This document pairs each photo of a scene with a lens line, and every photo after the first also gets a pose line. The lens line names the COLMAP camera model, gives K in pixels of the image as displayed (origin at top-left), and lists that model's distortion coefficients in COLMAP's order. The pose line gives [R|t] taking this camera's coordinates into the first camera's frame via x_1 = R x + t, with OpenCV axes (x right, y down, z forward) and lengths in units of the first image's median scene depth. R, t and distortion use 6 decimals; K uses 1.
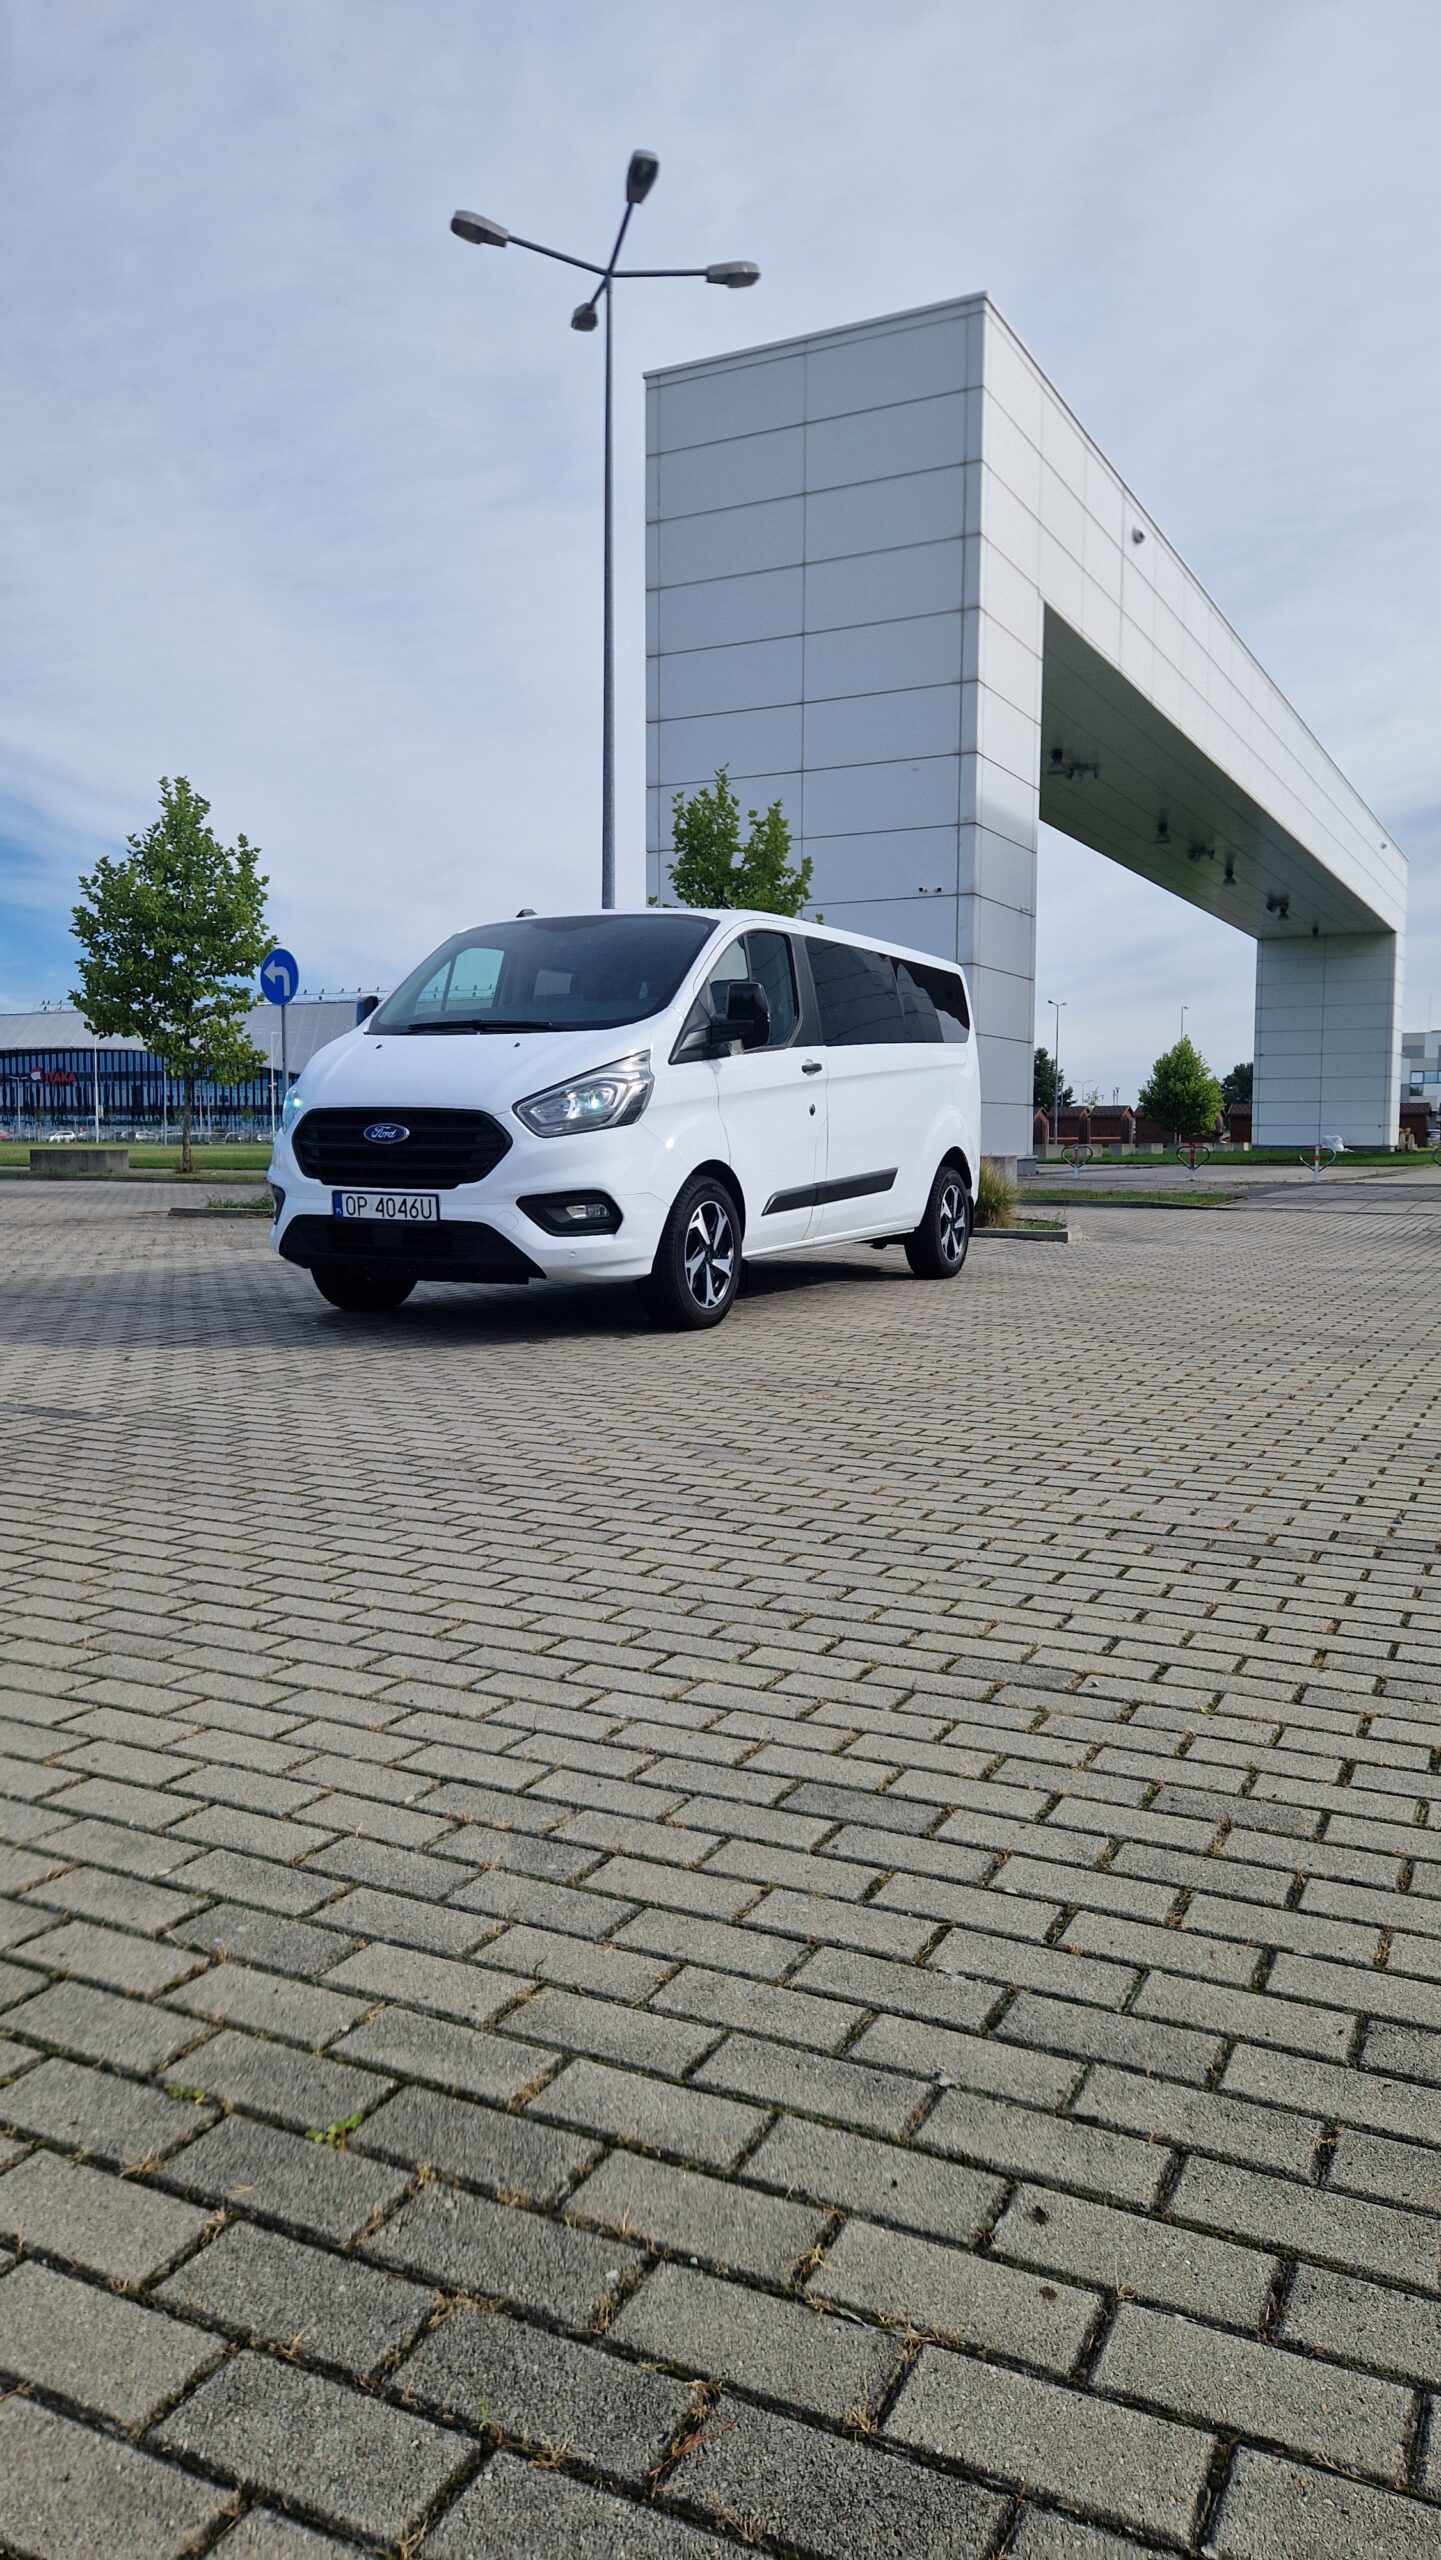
lens RADIAL K [[1723.5, 0, 706.4], [0, 1723.5, 1249.4], [0, 0, 1]] dist [0.073183, -0.071298]
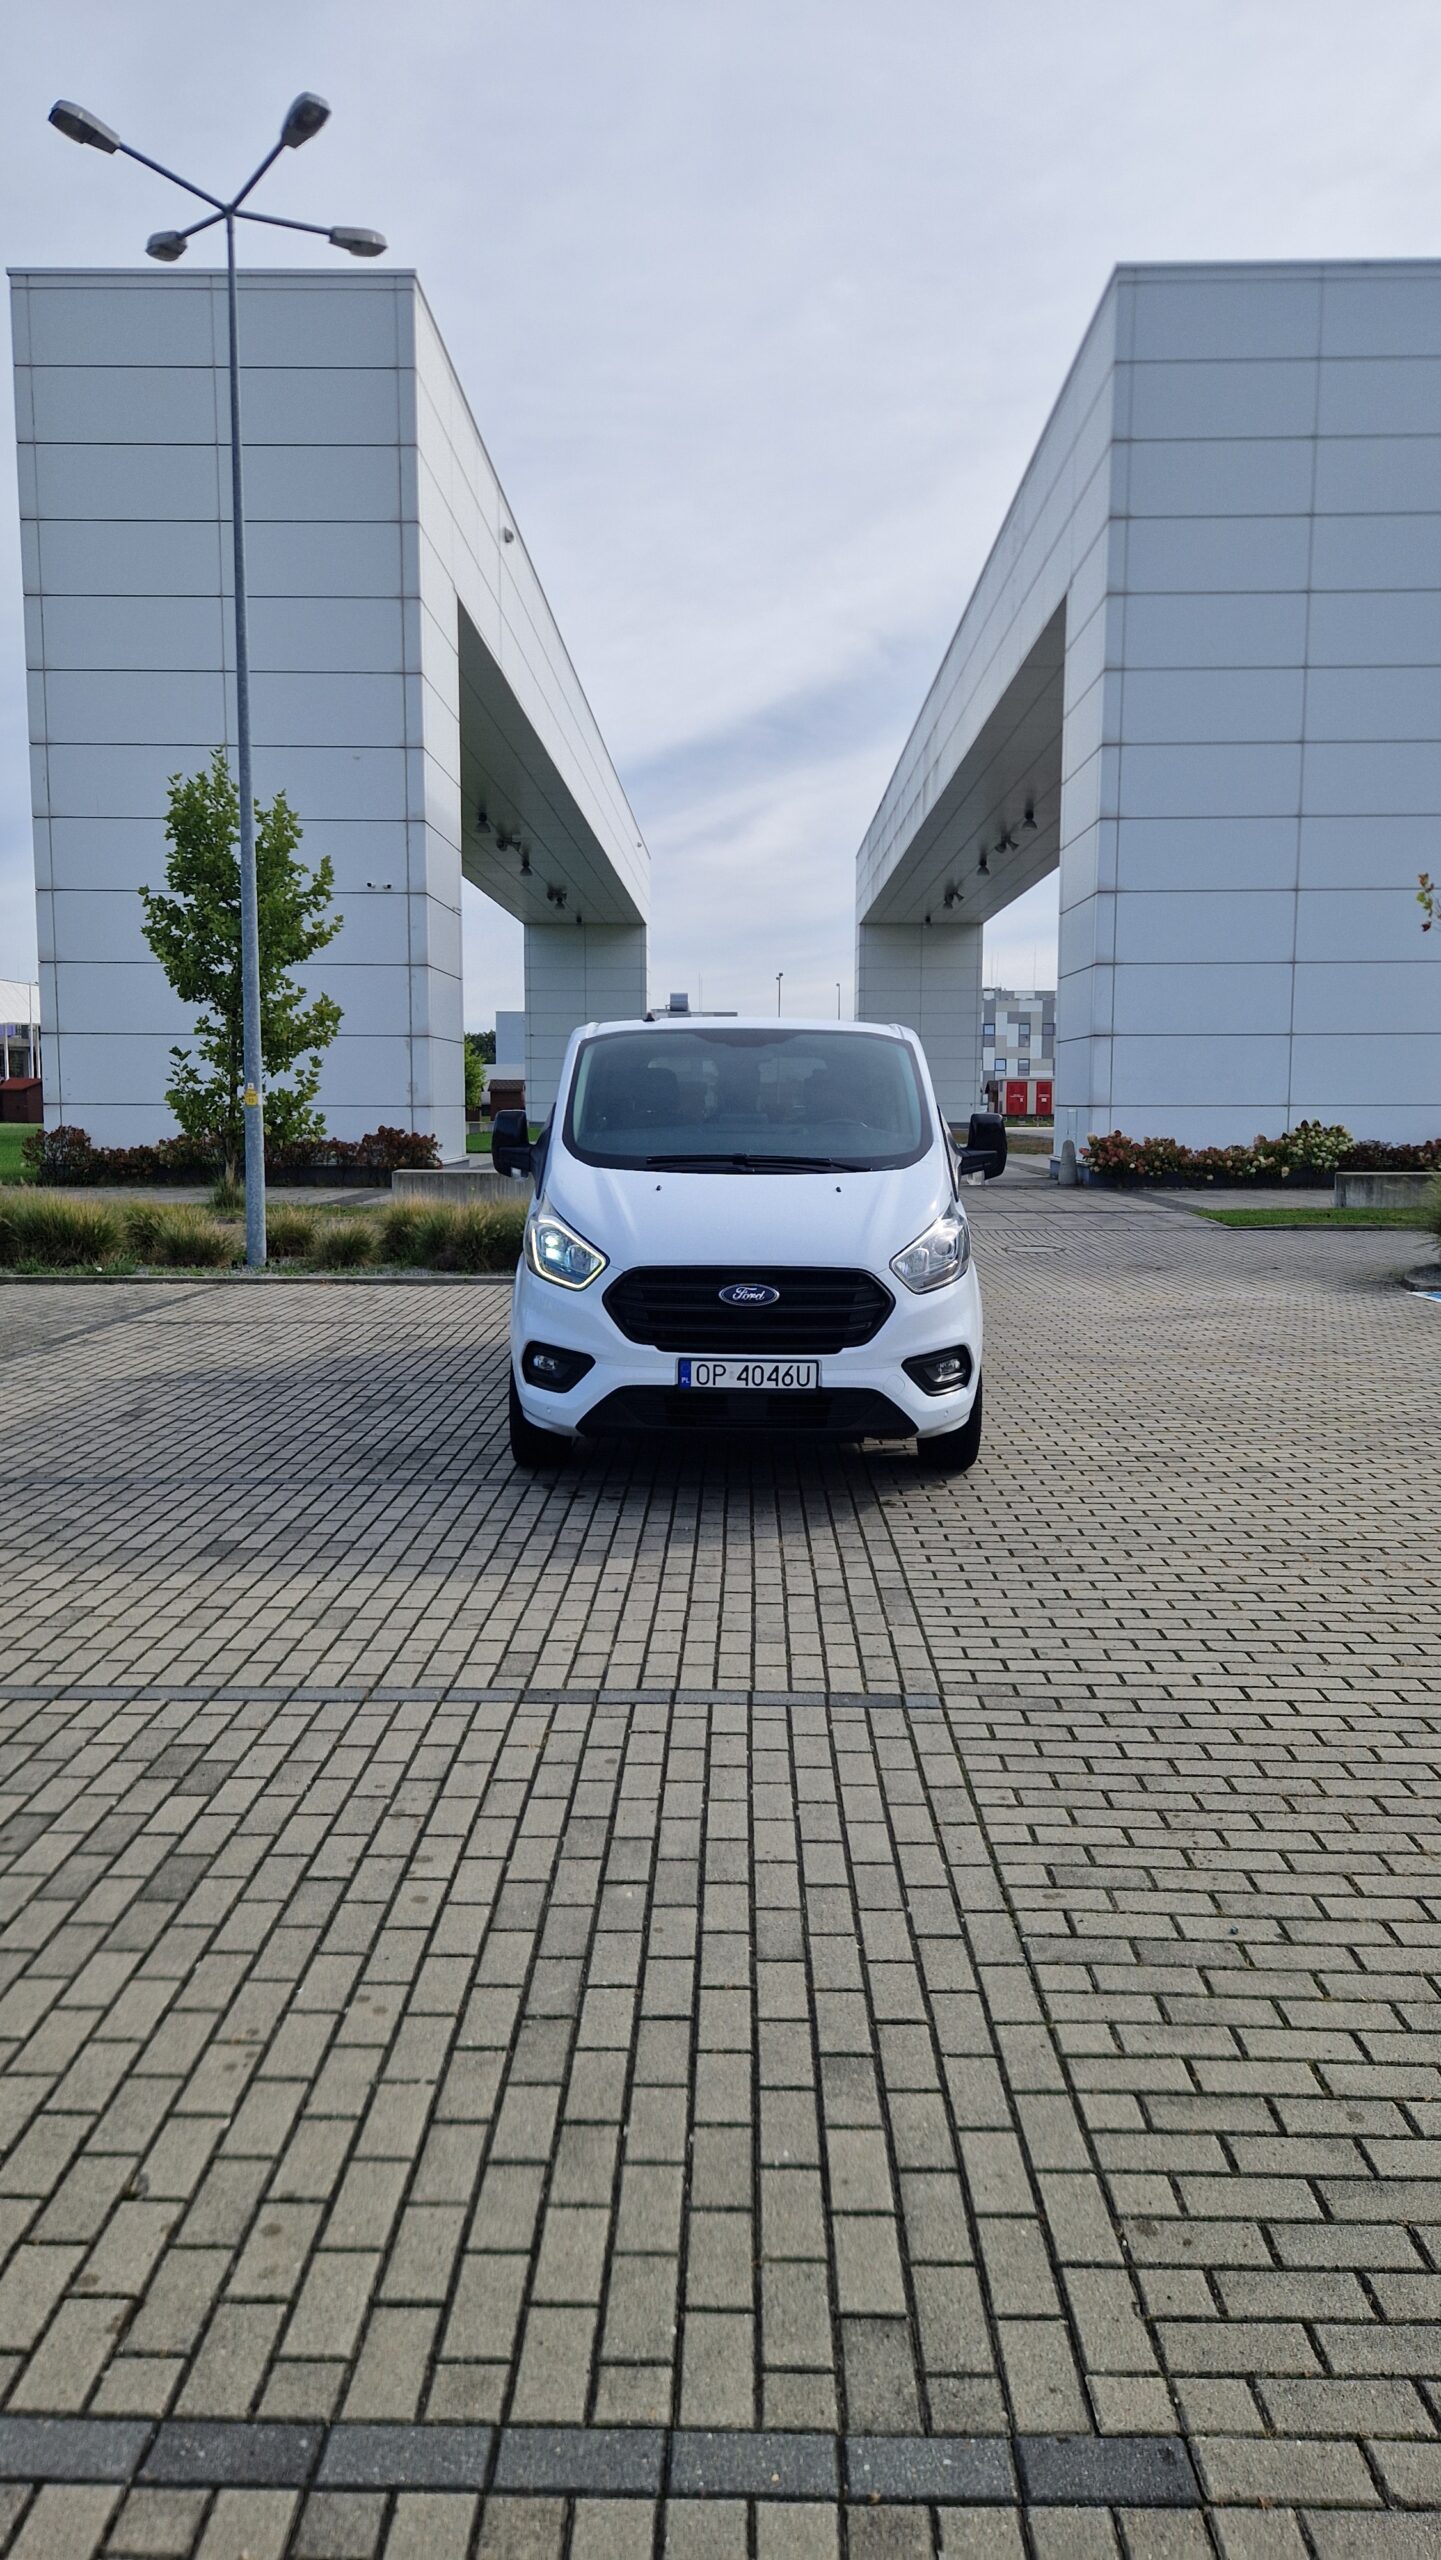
lens RADIAL K [[1723.5, 0, 722.3], [0, 1723.5, 1258.8], [0, 0, 1]] dist [0.073183, -0.071298]
pose [[0.890471, -0.039598, 0.453313, -0.266499], [0.026477, 0.999027, 0.035257, -0.051853], [-0.454268, -0.019393, 0.890654, 0.084553]]
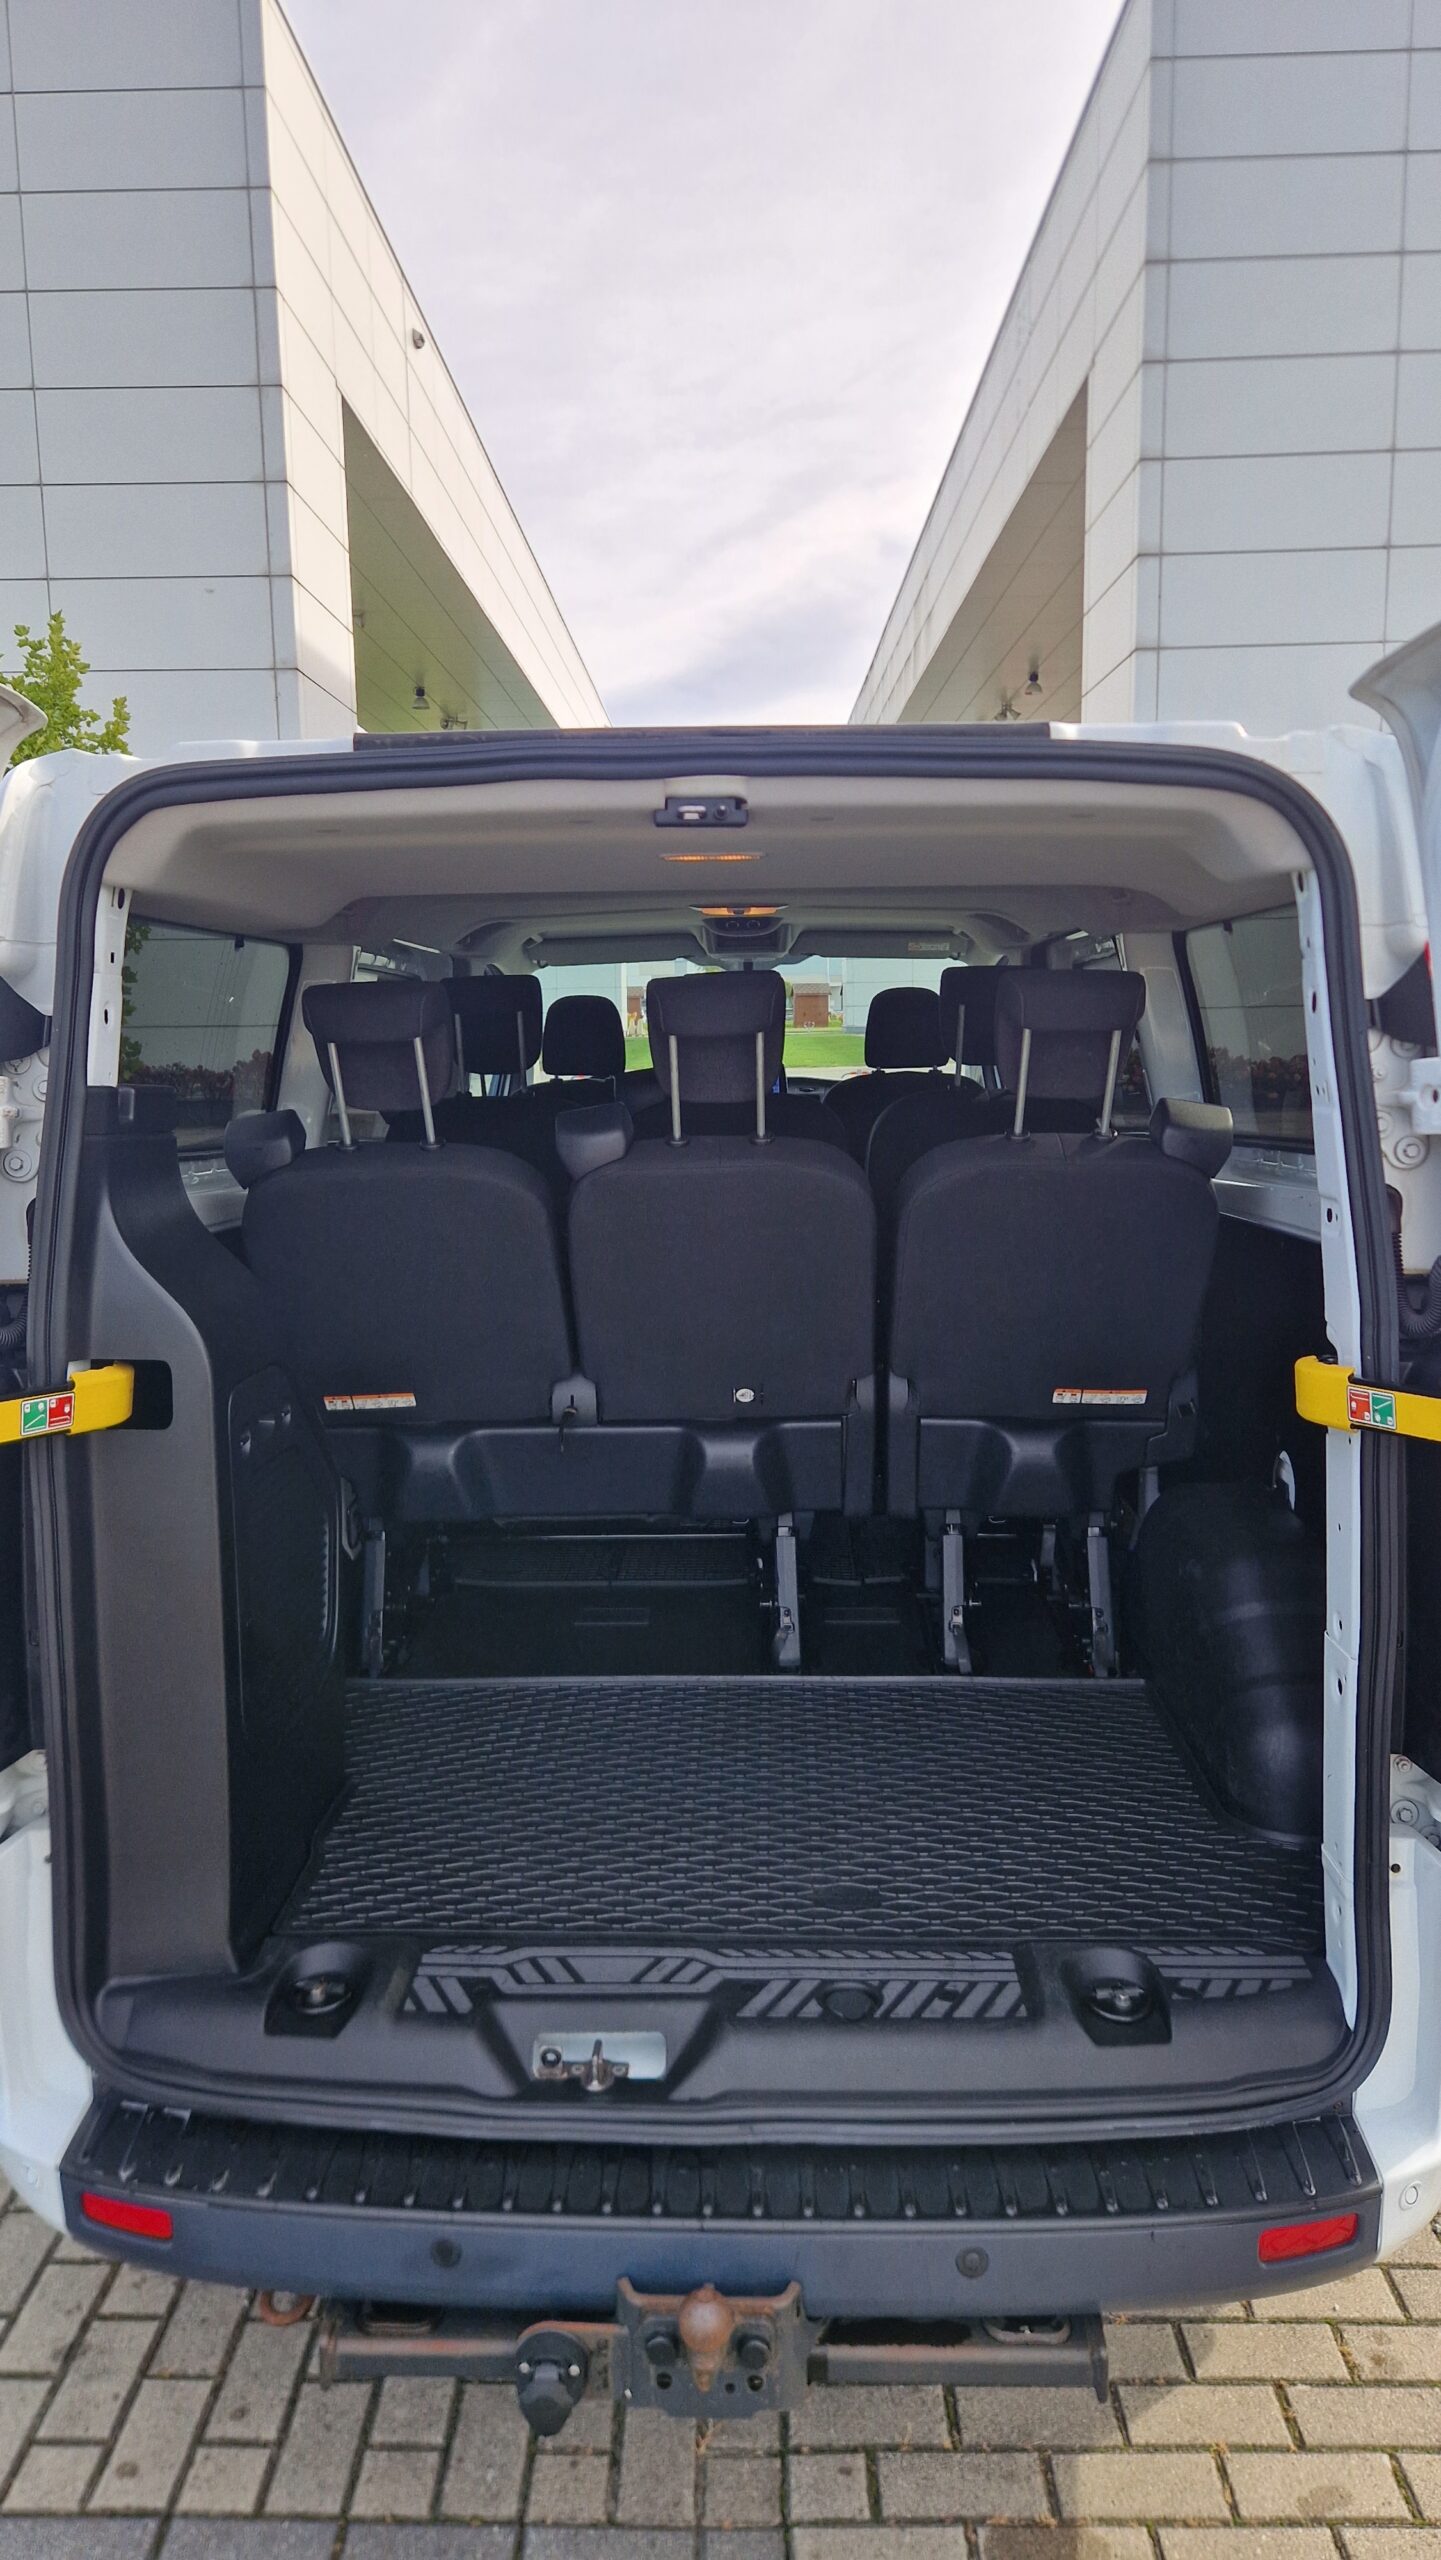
lens RADIAL K [[1723.5, 0, 722.3], [0, 1723.5, 1245.1], [0, 0, 1]] dist [0.073183, -0.071298]
pose [[0.888226, -0.080816, 0.452242, -0.093443], [0.048720, 0.995425, 0.082195, -0.074356], [-0.456815, -0.050975, 0.888100, 0.353891]]
